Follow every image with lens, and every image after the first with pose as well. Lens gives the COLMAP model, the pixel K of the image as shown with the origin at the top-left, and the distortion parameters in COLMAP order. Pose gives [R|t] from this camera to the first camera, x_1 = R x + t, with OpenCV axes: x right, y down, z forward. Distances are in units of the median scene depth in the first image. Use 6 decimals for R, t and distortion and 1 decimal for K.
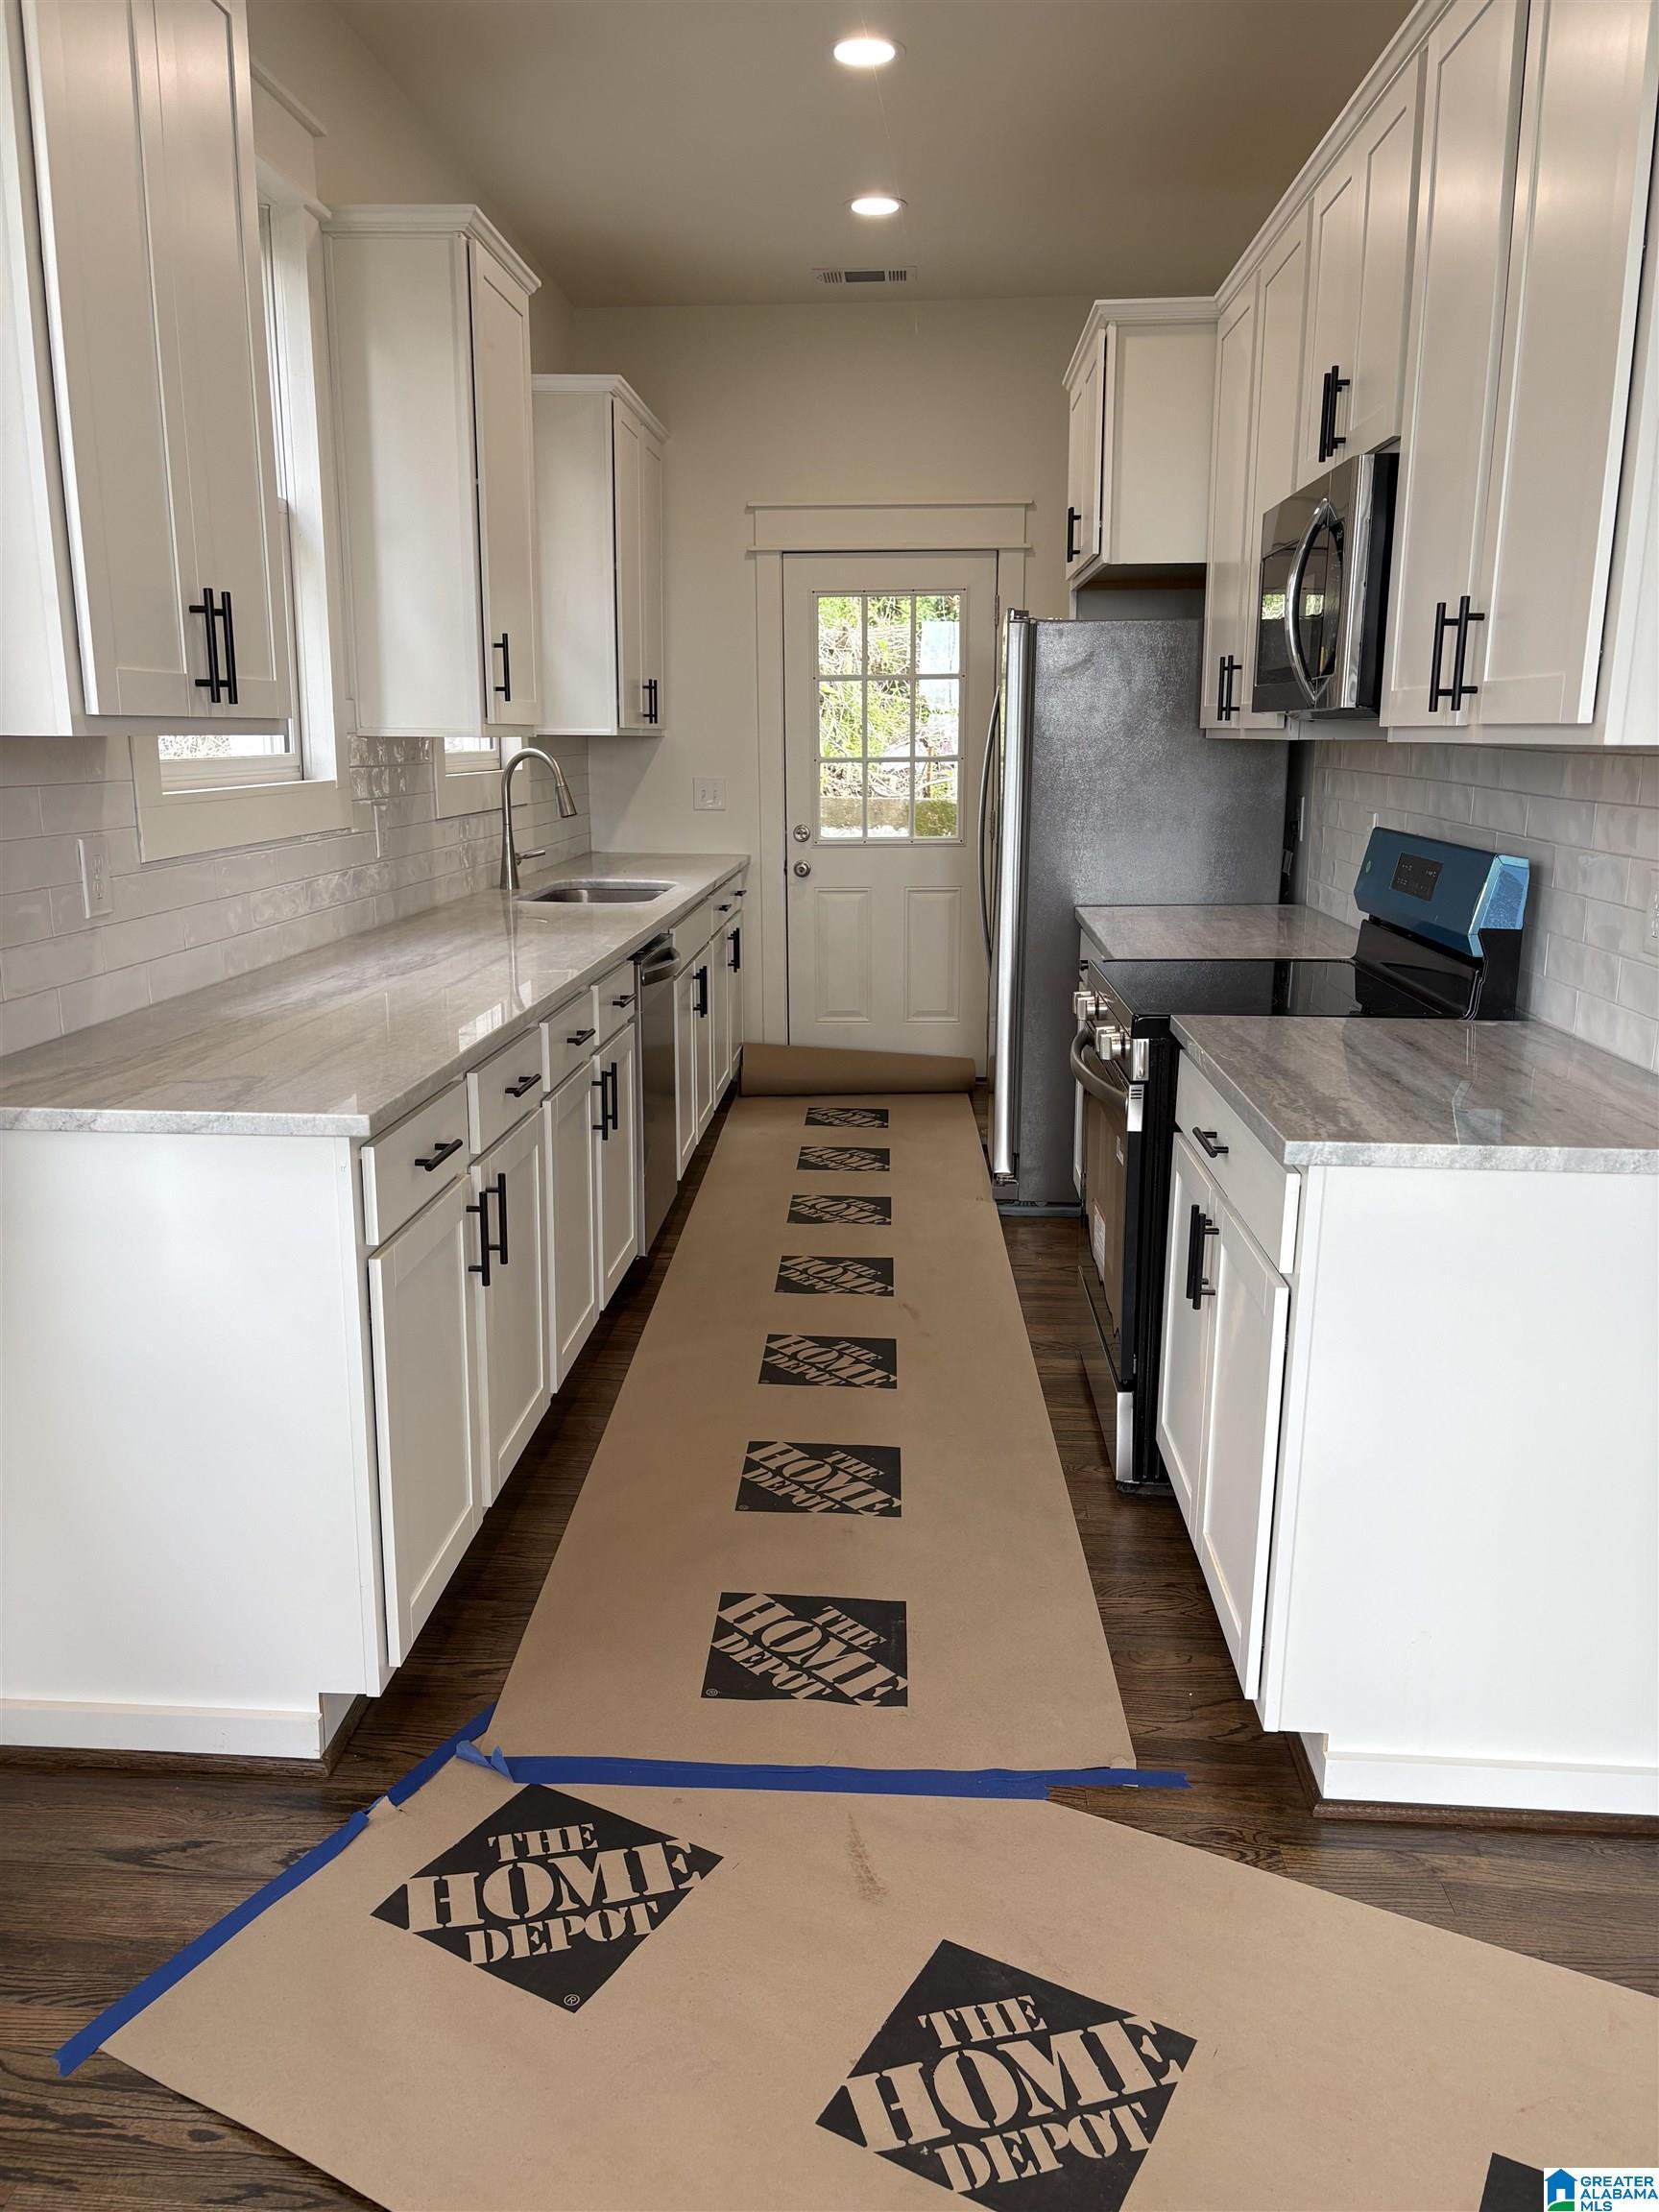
lens RADIAL K [[1659.4, 0, 807.0], [0, 1659.4, 1142.8], [0, 0, 1]] dist [0.085777, -0.108689]
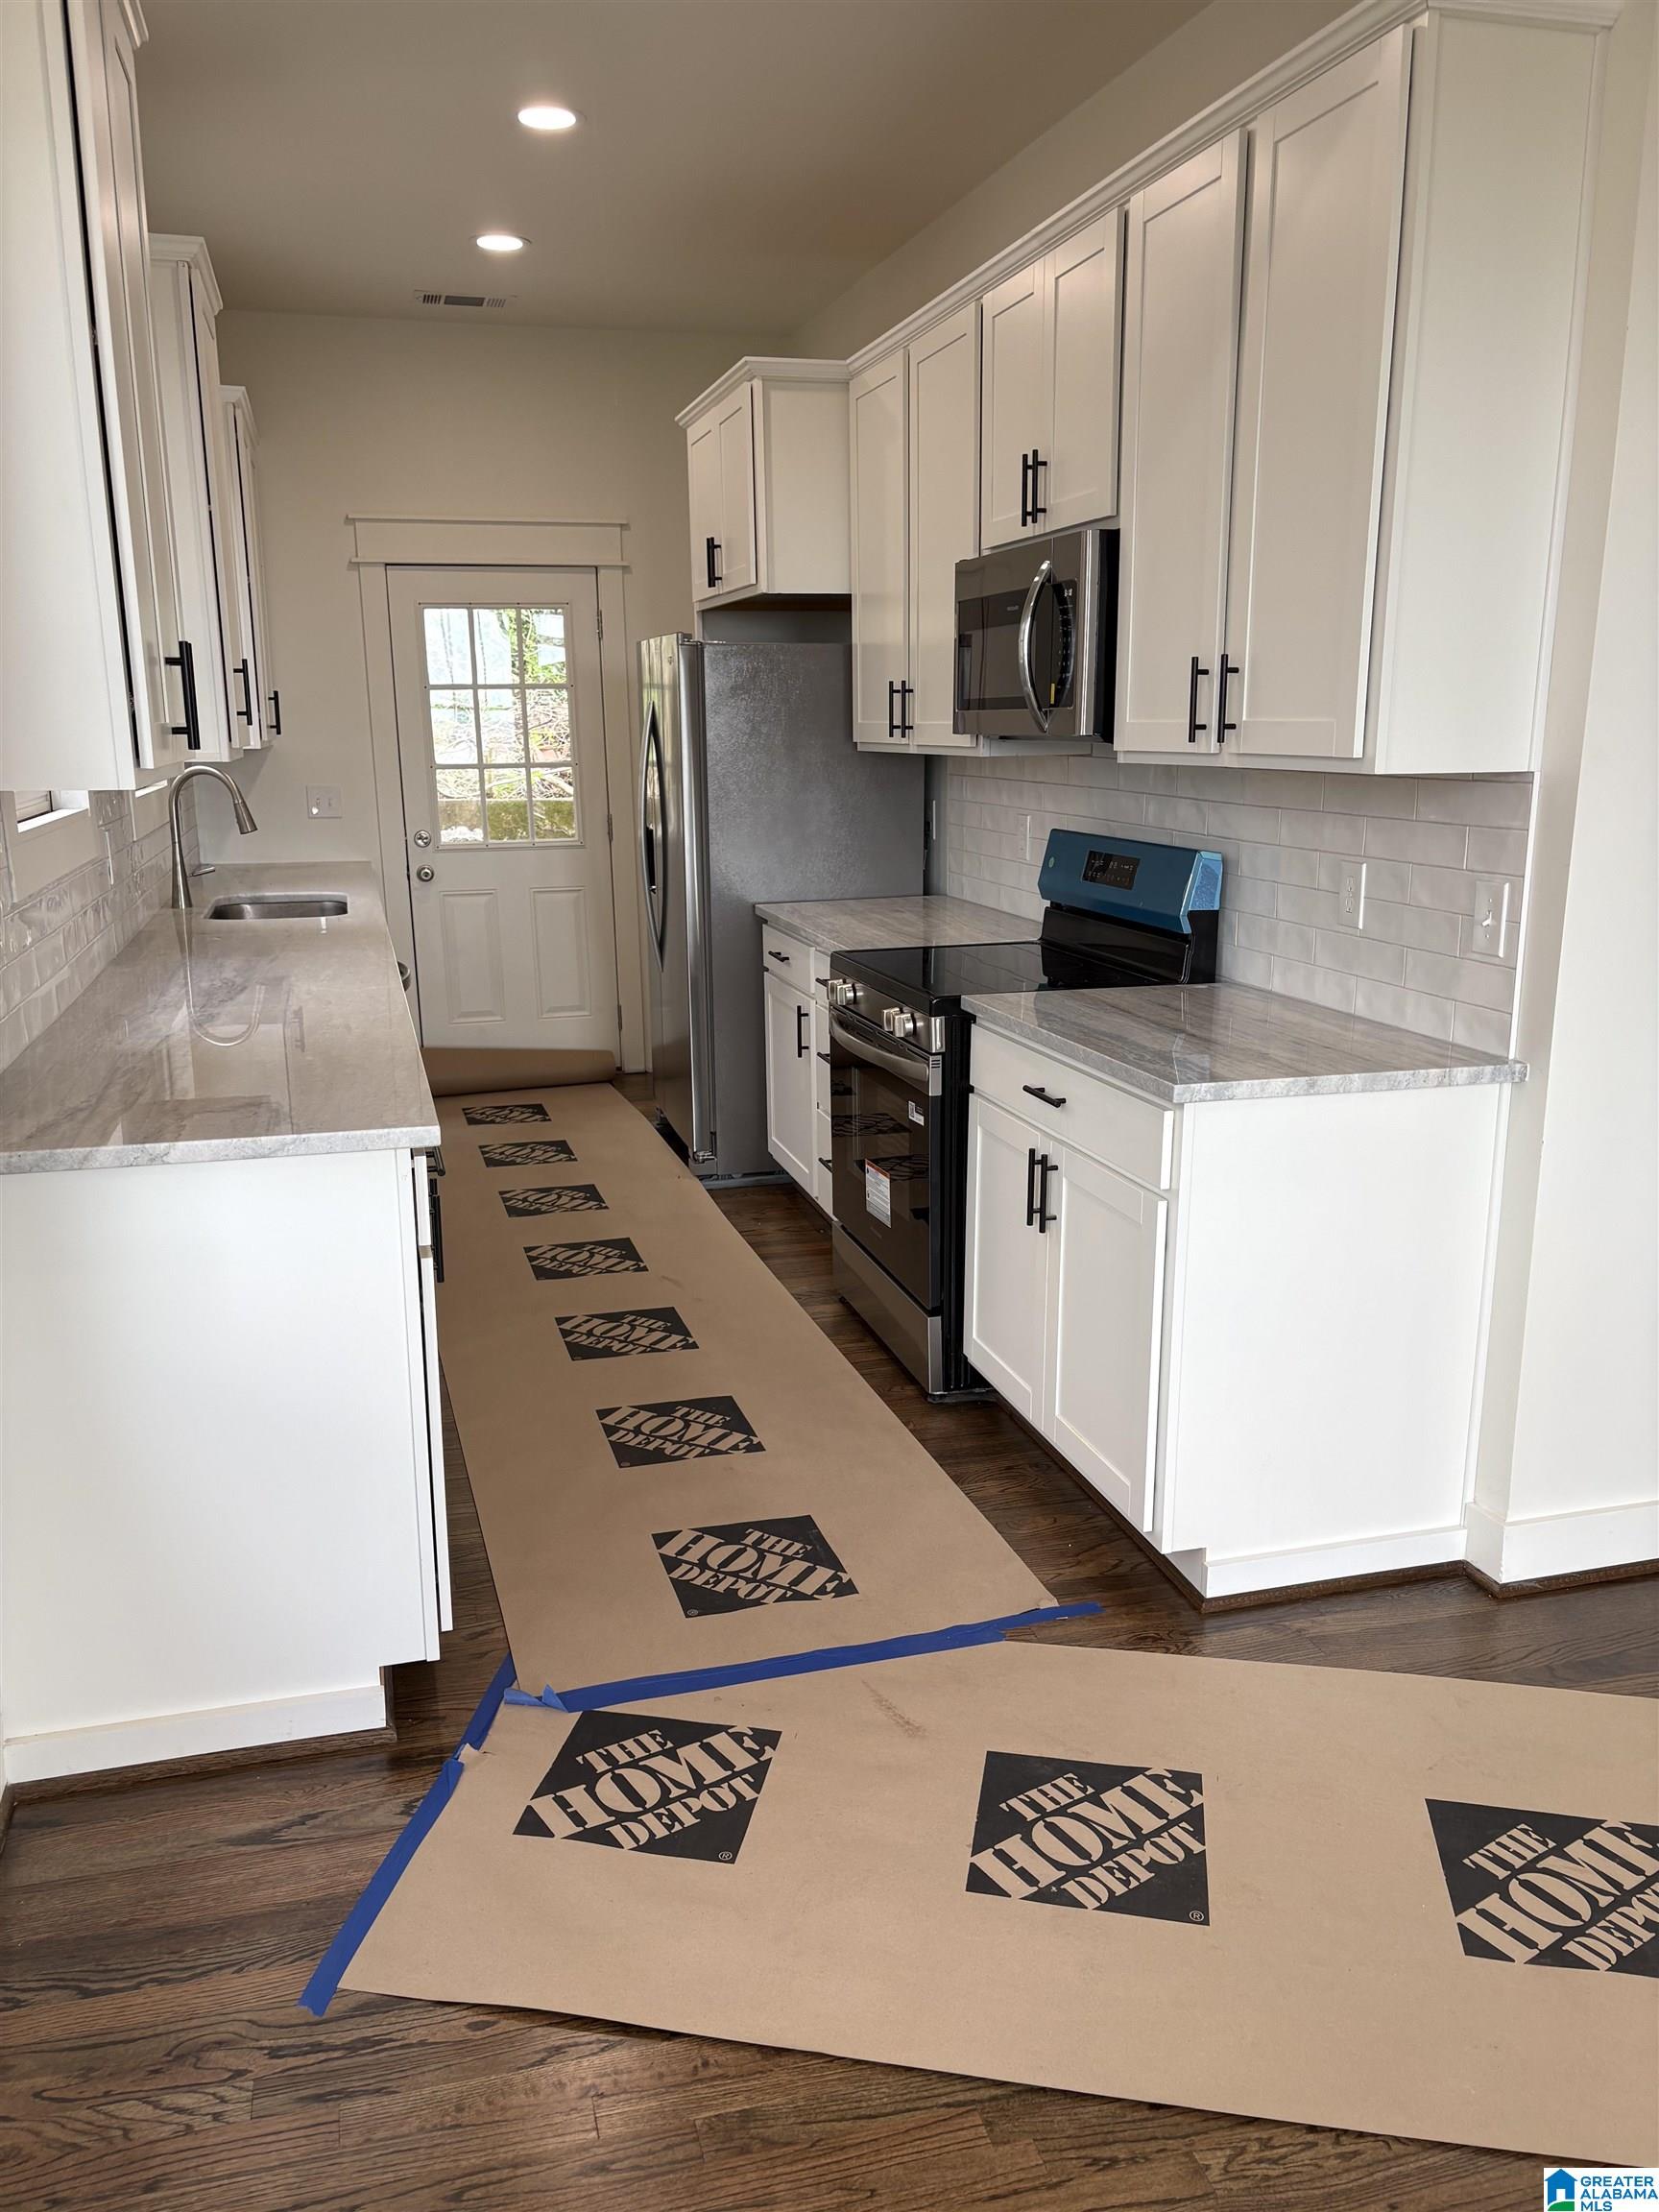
lens RADIAL K [[1633.3, 0, 837.6], [0, 1633.3, 1149.0], [0, 0, 1]] dist [0.092093, -0.118536]
pose [[0.946161, -0.090924, 0.310663, -0.248660], [0.087432, 0.995852, 0.025178, -0.004631], [-0.311663, 0.003339, 0.950187, -0.084423]]
